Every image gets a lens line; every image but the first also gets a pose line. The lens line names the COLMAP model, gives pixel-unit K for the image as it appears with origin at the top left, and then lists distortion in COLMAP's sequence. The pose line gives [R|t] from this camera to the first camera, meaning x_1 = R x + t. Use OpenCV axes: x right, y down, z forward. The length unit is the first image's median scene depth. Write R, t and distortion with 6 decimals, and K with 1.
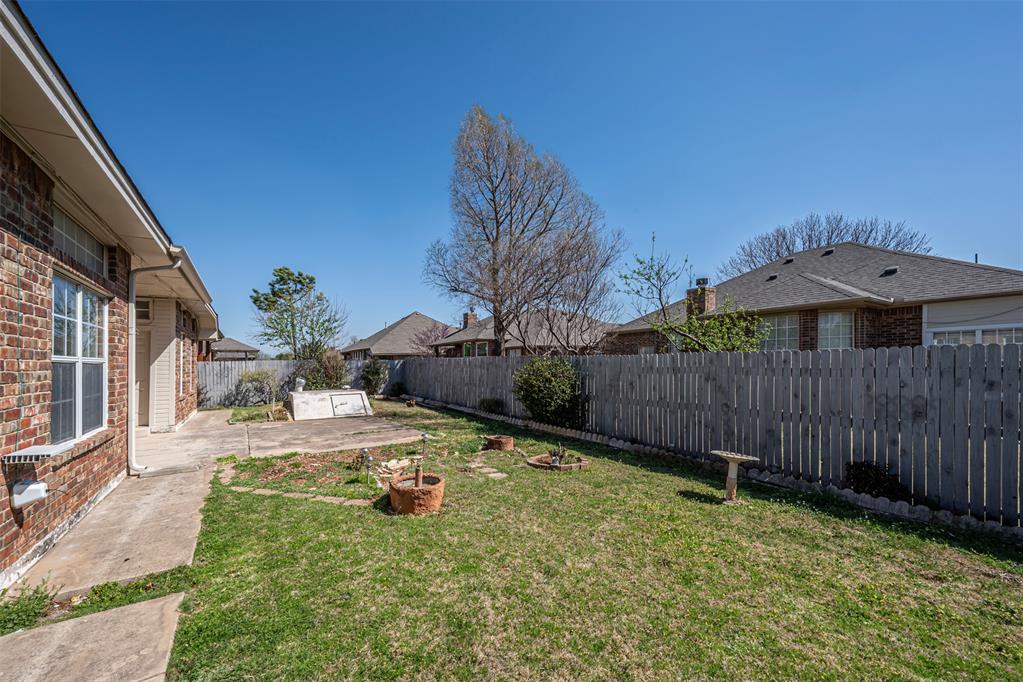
lens RADIAL K [[408.5, 0, 509.7], [0, 408.5, 361.9], [0, 0, 1]] dist [0.000254, -0.000015]
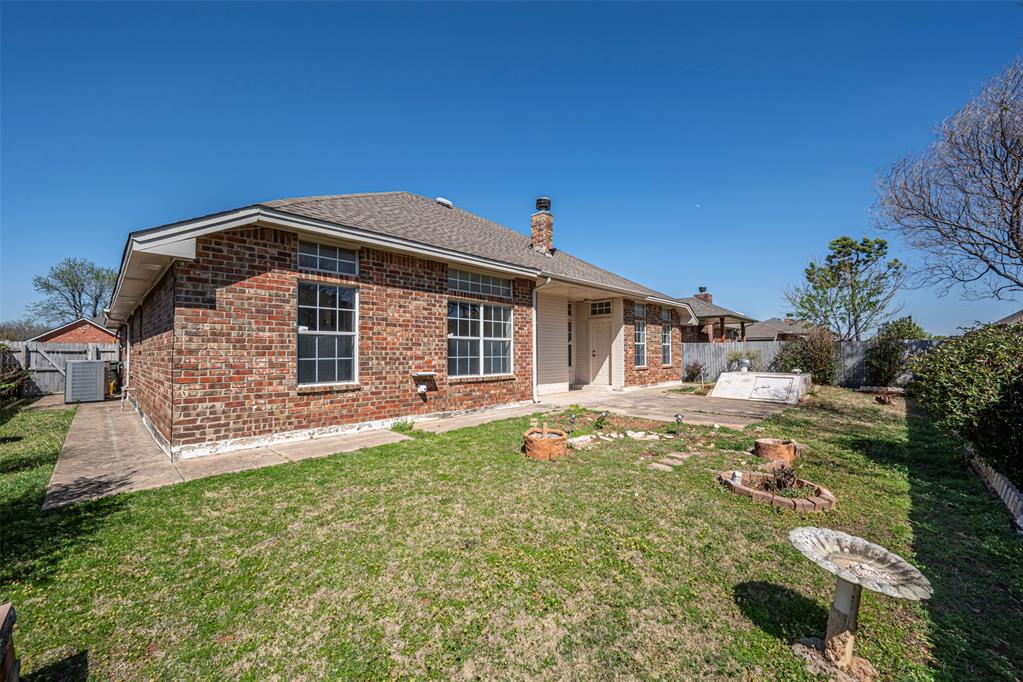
lens RADIAL K [[404.2, 0, 511.7], [0, 404.2, 345.6], [0, 0, 1]] dist [-0.000079, -0.000149]
pose [[0.204689, -0.001306, -0.978826, 0.455330], [-0.002546, 0.999995, -0.001866, 0.015607], [0.978824, 0.002874, 0.204685, 0.320224]]
